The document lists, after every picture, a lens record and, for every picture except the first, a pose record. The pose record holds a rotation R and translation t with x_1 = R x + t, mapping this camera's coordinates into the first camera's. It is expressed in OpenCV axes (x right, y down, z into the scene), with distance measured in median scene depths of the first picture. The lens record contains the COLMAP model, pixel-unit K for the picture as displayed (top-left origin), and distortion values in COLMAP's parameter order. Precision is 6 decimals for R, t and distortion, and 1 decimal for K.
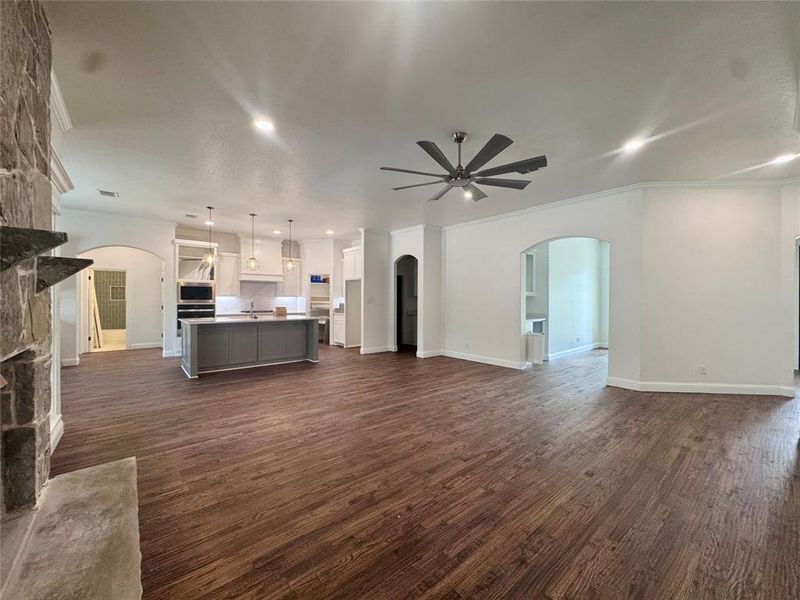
lens RADIAL K [[321.4, 0, 400.0], [0, 321.4, 300.0], [0, 0, 1]] dist [-0.001134, -0.000078]
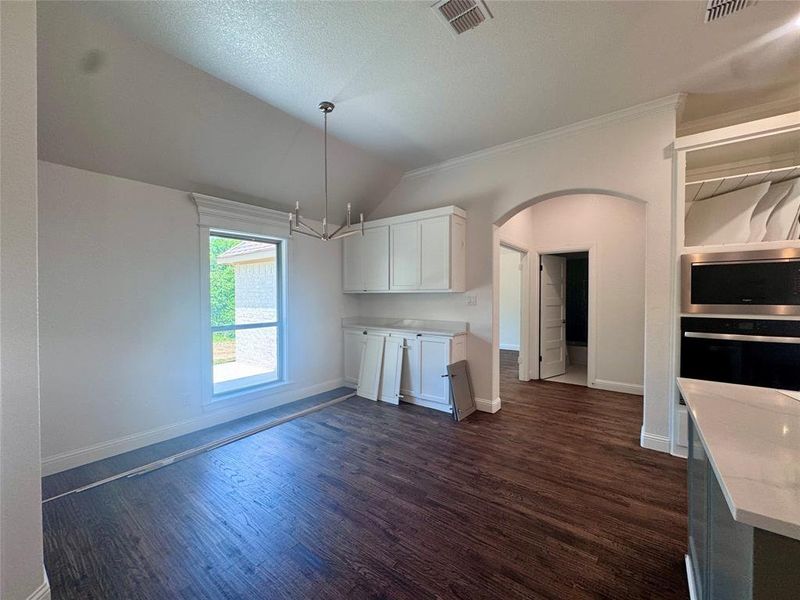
lens RADIAL K [[324.9, 0, 409.8], [0, 324.9, 301.3], [0, 0, 1]] dist [-0.001543, -0.000205]
pose [[0.222206, 0.003464, -0.974994, -0.663596], [-0.004181, 0.999988, 0.002600, -0.005543], [0.974991, 0.003498, 0.222218, 1.019287]]
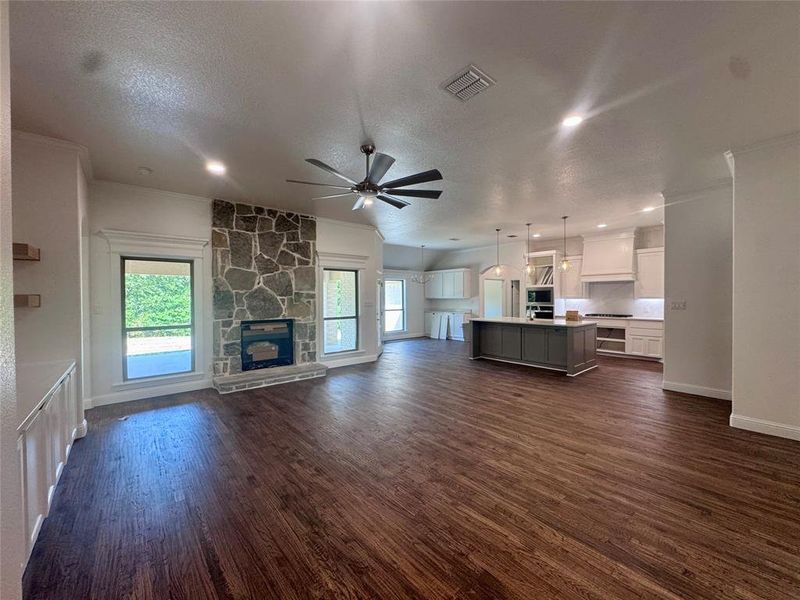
lens RADIAL K [[321.4, 0, 400.0], [0, 321.4, 300.0], [0, 0, 1]] dist [-0.001134, -0.000078]
pose [[0.006661, 0.002385, -0.999975, 0.909949], [0.003064, 0.999992, 0.002405, -0.021906], [0.999973, -0.003080, 0.006653, 0.822677]]
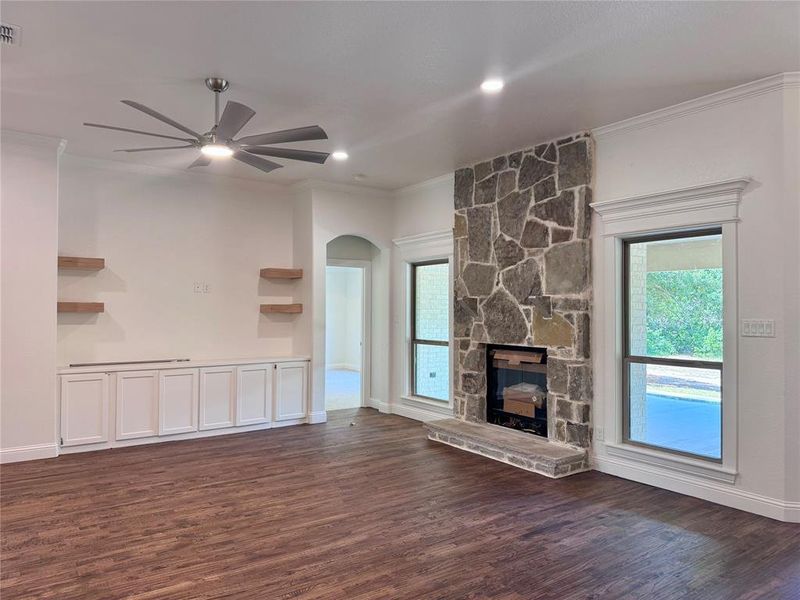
lens RADIAL K [[555.6, 0, 392.1], [0, 555.6, 302.3], [0, 0, 1]] dist [0.130450, -0.156698]
pose [[-0.995455, -0.009432, 0.094761, -0.228954], [-0.010417, 0.999897, -0.009908, -0.025925], [-0.094658, -0.010850, -0.995451, 1.628236]]
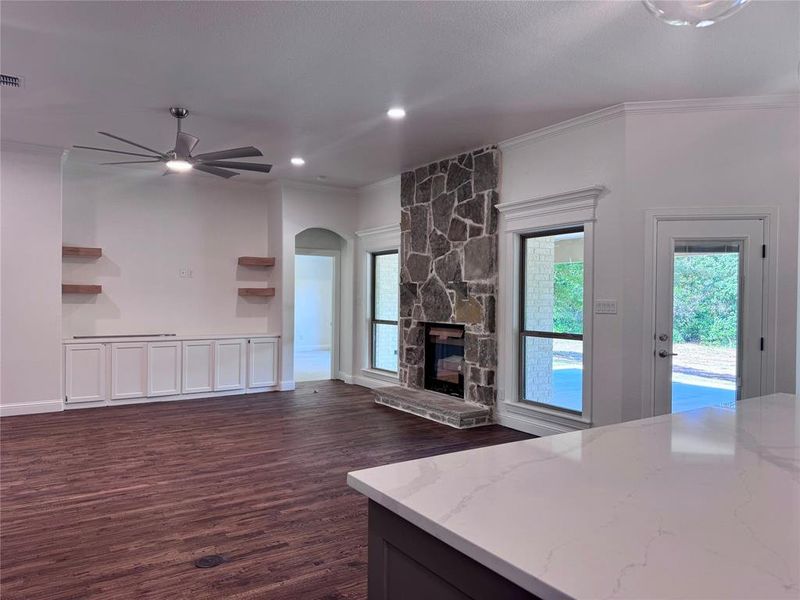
lens RADIAL K [[555.6, 0, 392.1], [0, 555.6, 302.3], [0, 0, 1]] dist [0.130450, -0.156698]
pose [[-0.991952, -0.016685, 0.125507, -0.441196], [-0.015244, 0.999806, 0.012434, -0.016275], [-0.125691, 0.010420, -0.992015, 1.846907]]
